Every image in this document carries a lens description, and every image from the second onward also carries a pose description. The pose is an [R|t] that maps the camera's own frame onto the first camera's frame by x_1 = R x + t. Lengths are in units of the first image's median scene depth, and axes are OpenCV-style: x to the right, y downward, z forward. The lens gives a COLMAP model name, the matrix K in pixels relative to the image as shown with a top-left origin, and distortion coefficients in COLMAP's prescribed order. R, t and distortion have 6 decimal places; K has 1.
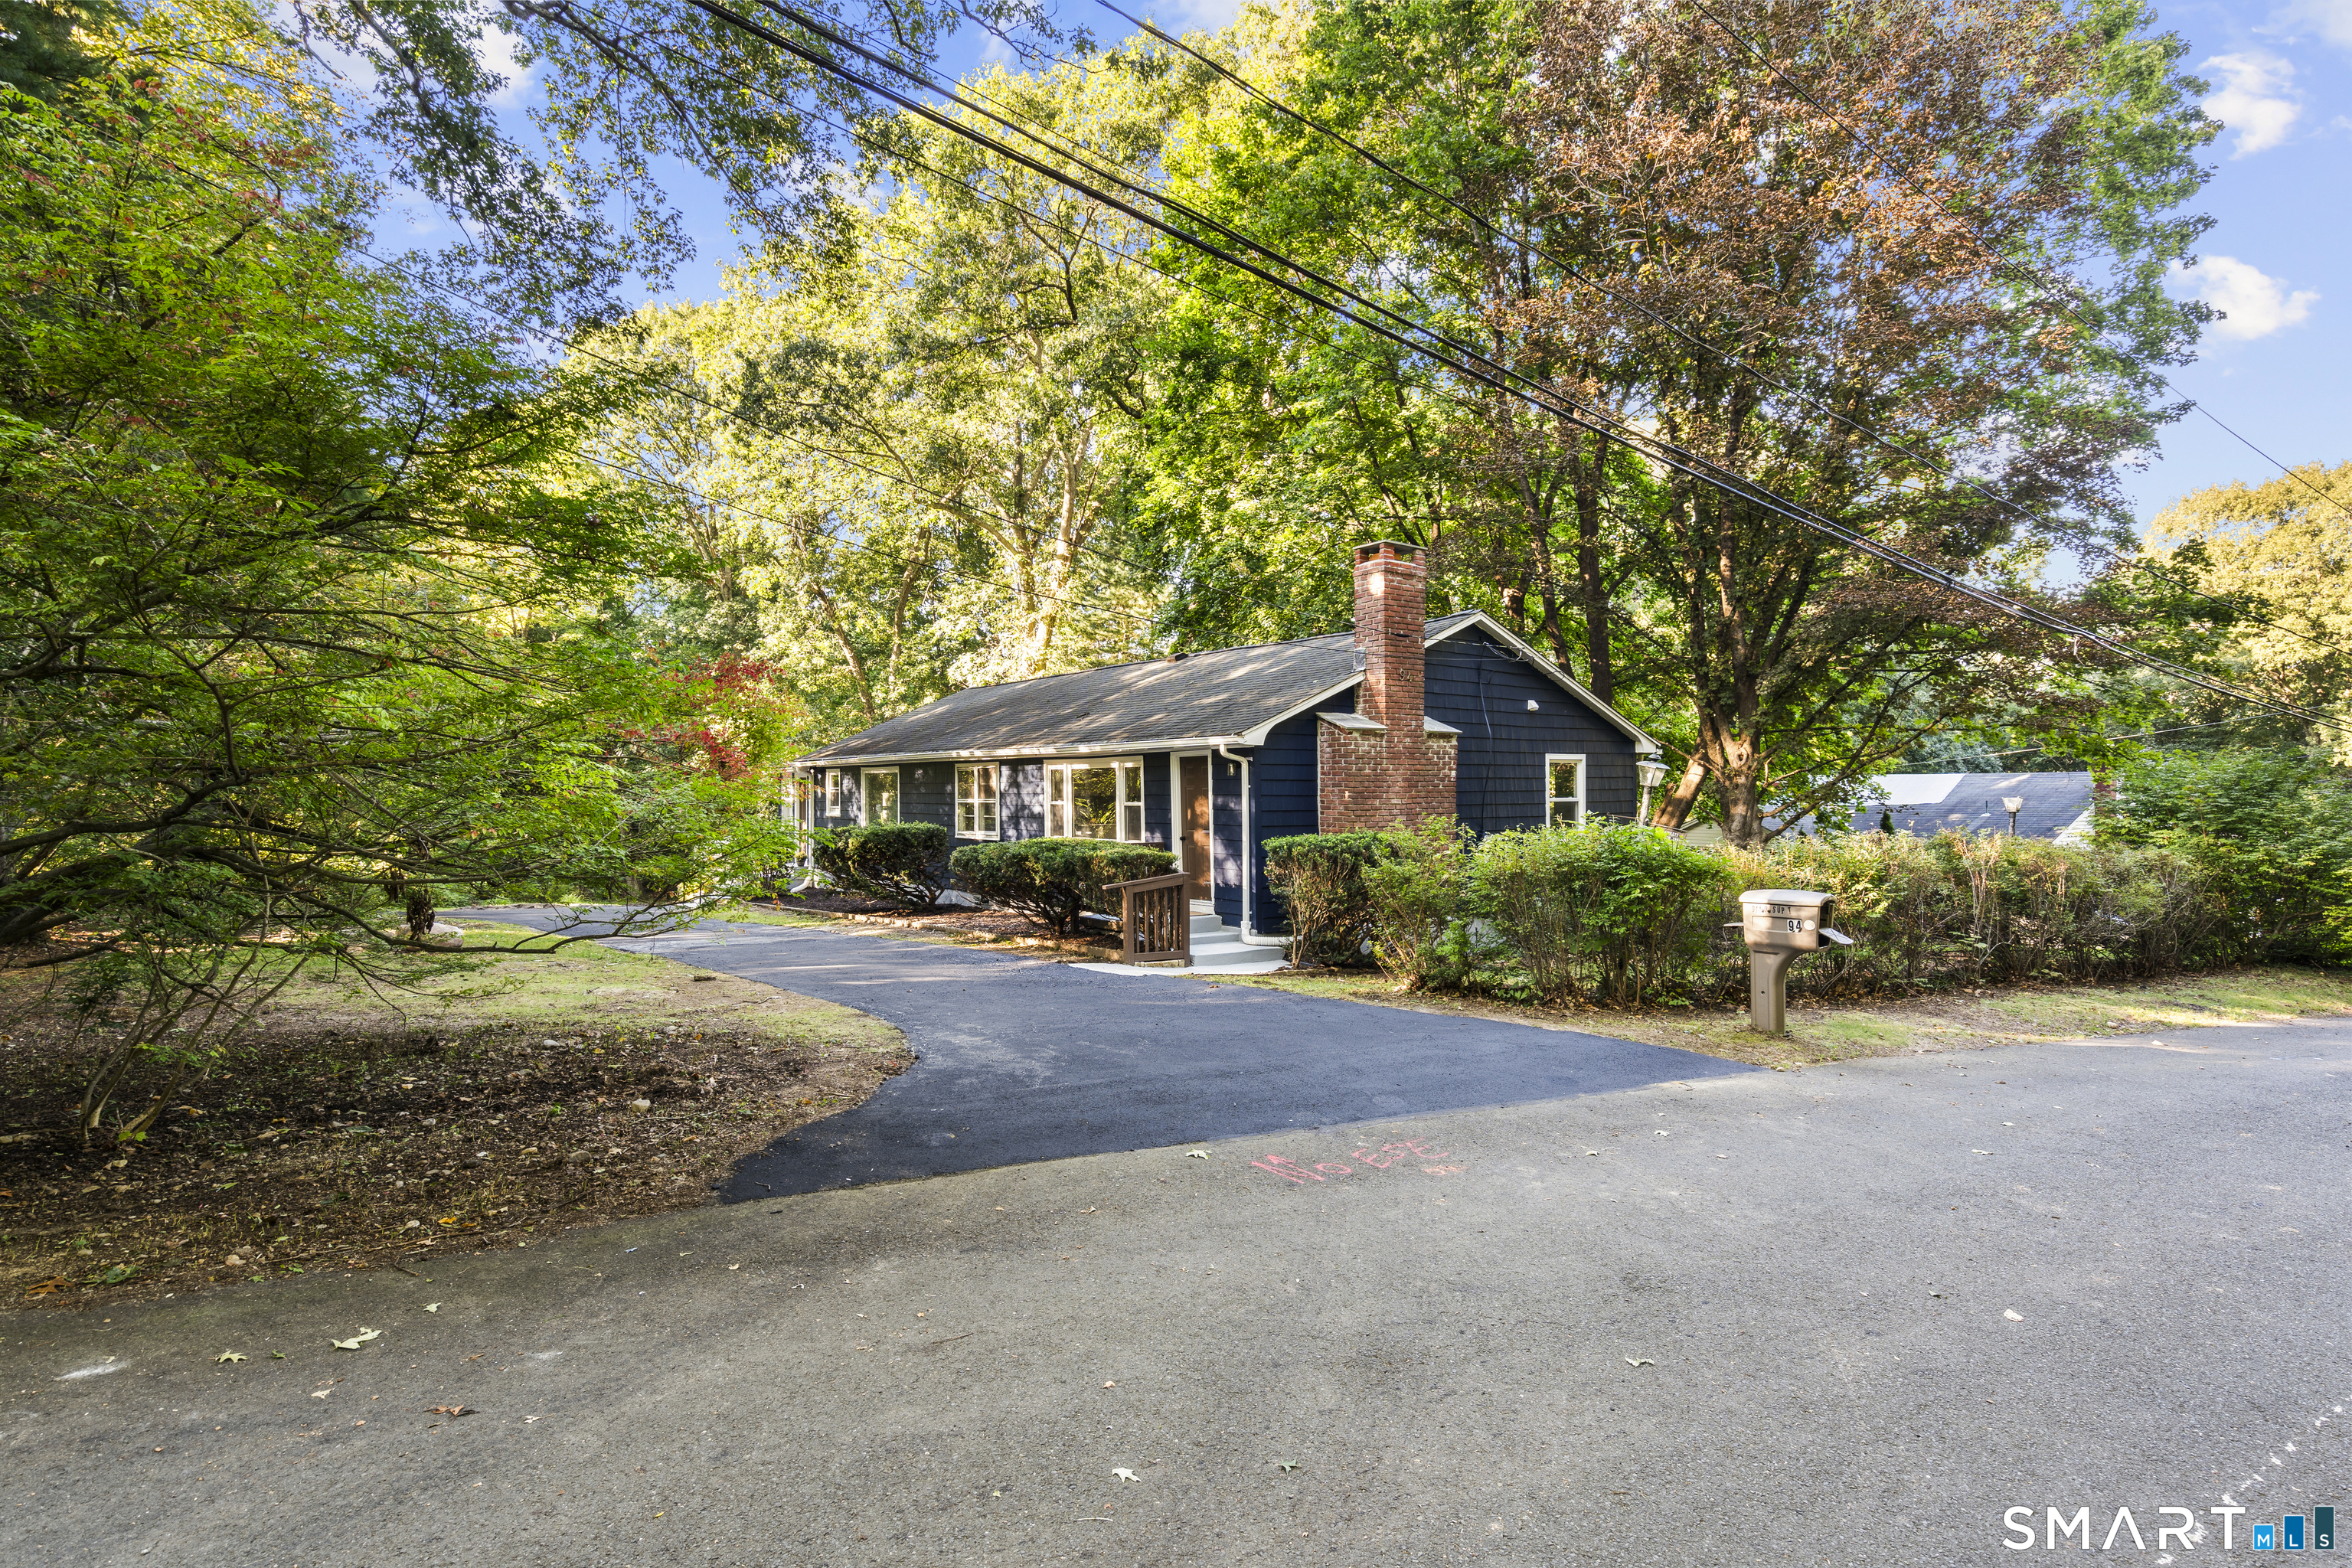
lens RADIAL K [[1214.3, 0, 1176.0], [0, 1214.3, 784.0], [0, 0, 1]] dist [0.003555, 0.000678]
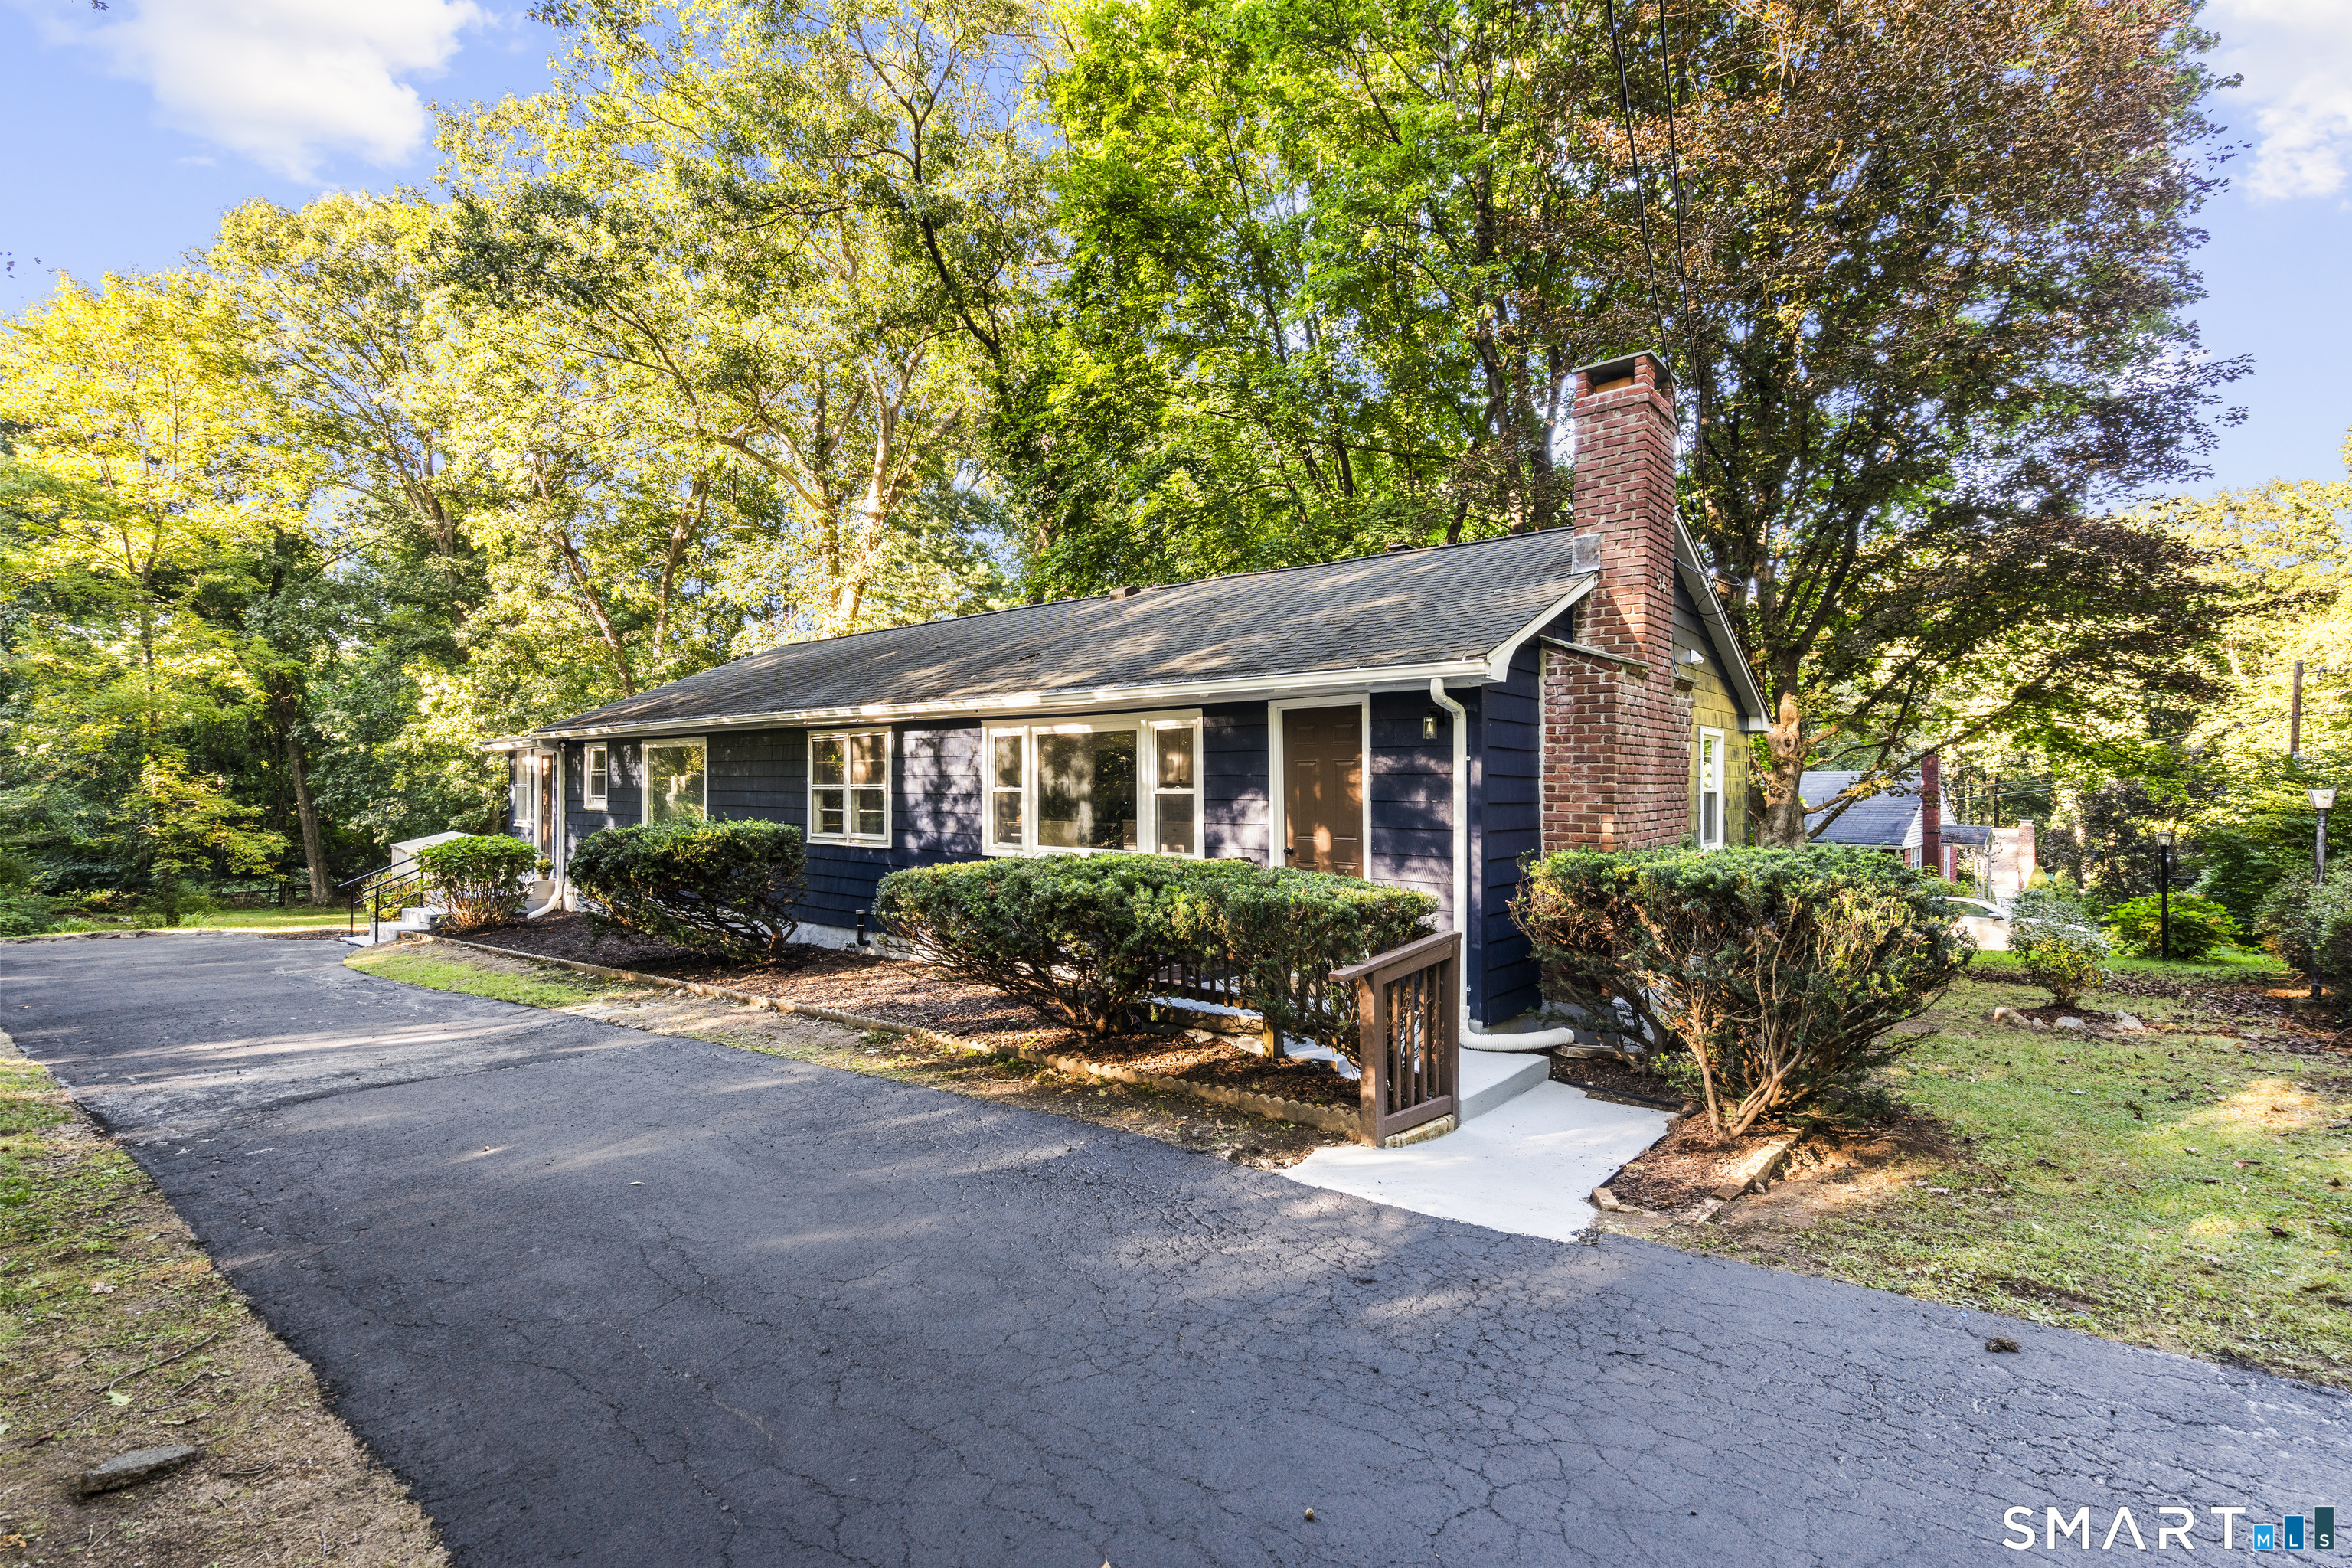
lens RADIAL K [[1055.9, 0, 1176.0], [0, 1055.9, 784.0], [0, 0, 1]] dist [-0.003273, 0.000765]
pose [[0.970294, 0.008802, 0.241767, -0.078594], [-0.009465, 0.999954, 0.001582, 0.005926], [-0.241742, -0.003824, 0.970333, 0.247202]]
